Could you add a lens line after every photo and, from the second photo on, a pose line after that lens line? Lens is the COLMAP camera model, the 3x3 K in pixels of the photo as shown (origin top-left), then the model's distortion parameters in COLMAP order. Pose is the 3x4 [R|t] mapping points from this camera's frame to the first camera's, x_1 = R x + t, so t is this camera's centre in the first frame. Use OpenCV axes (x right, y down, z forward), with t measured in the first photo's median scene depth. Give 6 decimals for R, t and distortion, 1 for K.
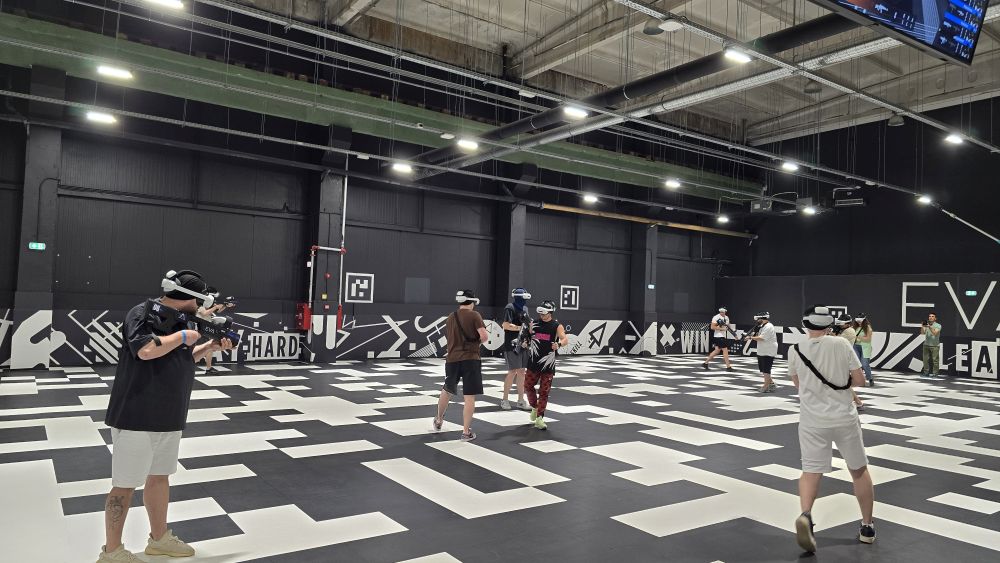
lens RADIAL K [[664.1, 0, 497.0], [0, 664.1, 280.0], [0, 0, 1]] dist [0.080887, -0.078797]
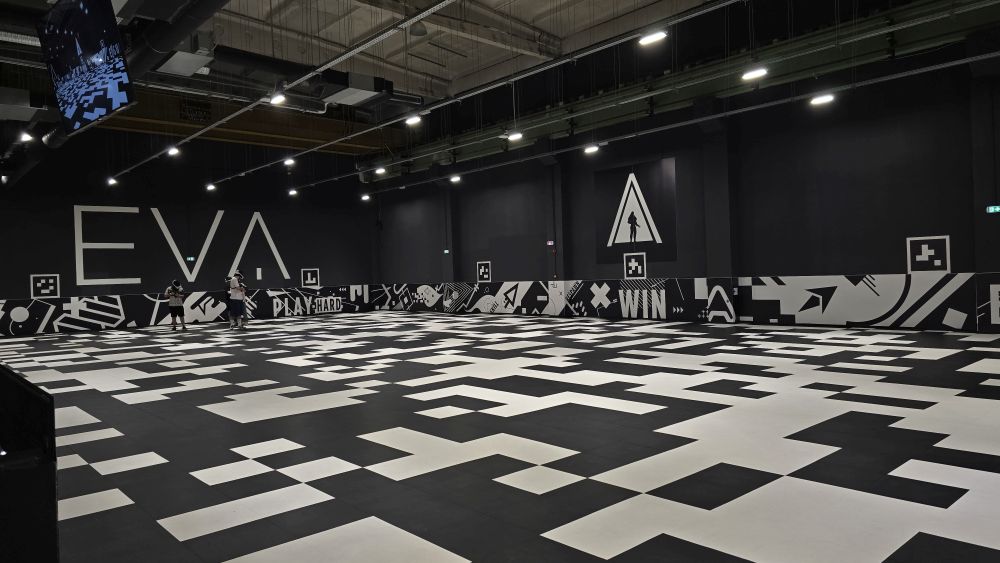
lens RADIAL K [[664.1, 0, 517.3], [0, 664.1, 269.8], [0, 0, 1]] dist [0.080887, -0.078797]
pose [[0.138650, -0.043258, -0.989396, 1.206220], [0.078197, 0.996405, -0.032607, 0.076985], [0.987249, -0.072847, 0.141535, 0.864061]]
